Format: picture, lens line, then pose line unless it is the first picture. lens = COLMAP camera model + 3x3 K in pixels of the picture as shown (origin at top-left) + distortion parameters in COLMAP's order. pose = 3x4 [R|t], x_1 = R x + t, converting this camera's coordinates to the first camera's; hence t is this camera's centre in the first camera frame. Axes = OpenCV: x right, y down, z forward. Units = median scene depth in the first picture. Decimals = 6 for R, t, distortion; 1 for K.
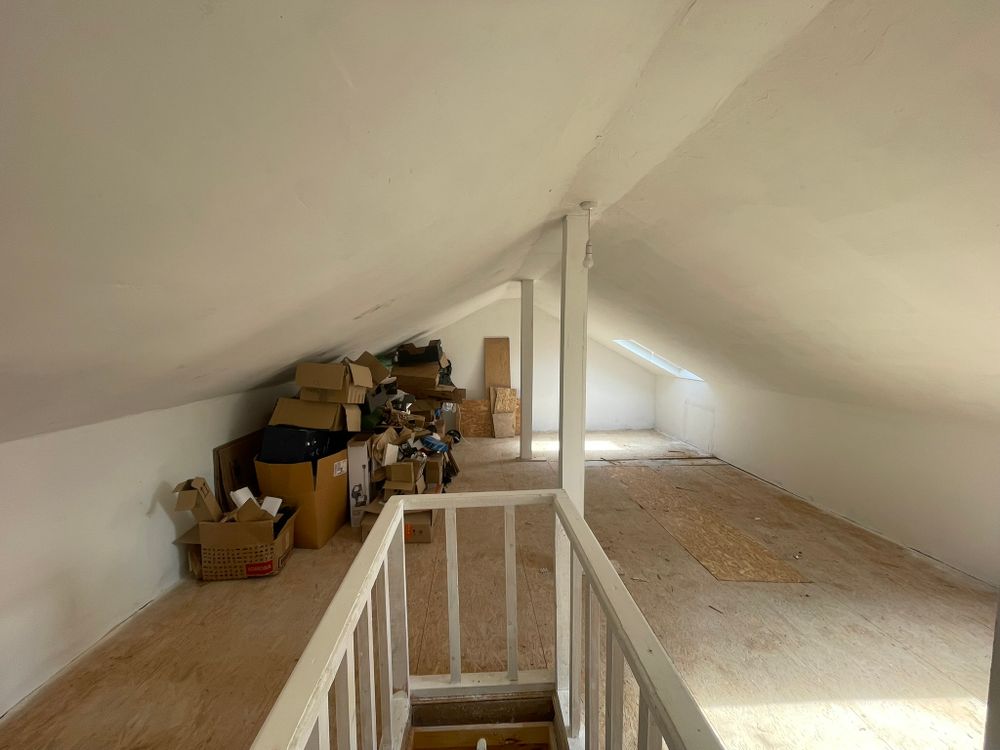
lens RADIAL K [[409.5, 0, 498.1], [0, 409.5, 376.3], [0, 0, 1]] dist [0.002293, 0.000110]
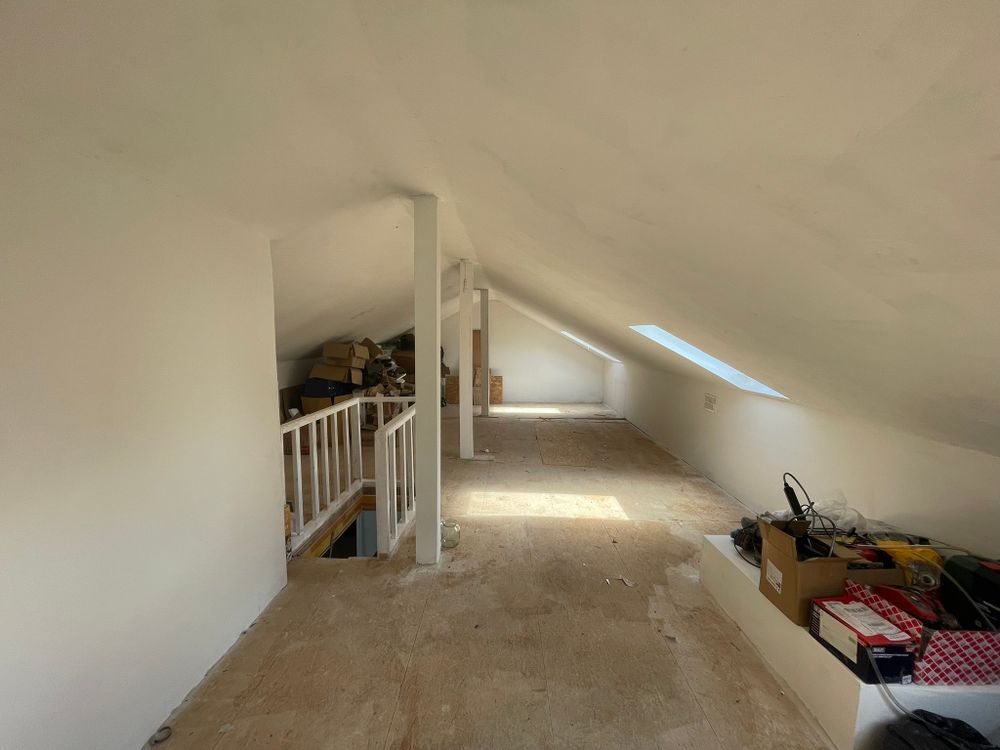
lens RADIAL K [[409.5, 0, 498.1], [0, 409.5, 376.3], [0, 0, 1]] dist [0.002293, 0.000110]
pose [[0.994122, 0.014432, -0.107296, 0.411011], [-0.012947, 0.999811, 0.014520, 0.069617], [0.107485, -0.013045, 0.994121, -0.622176]]
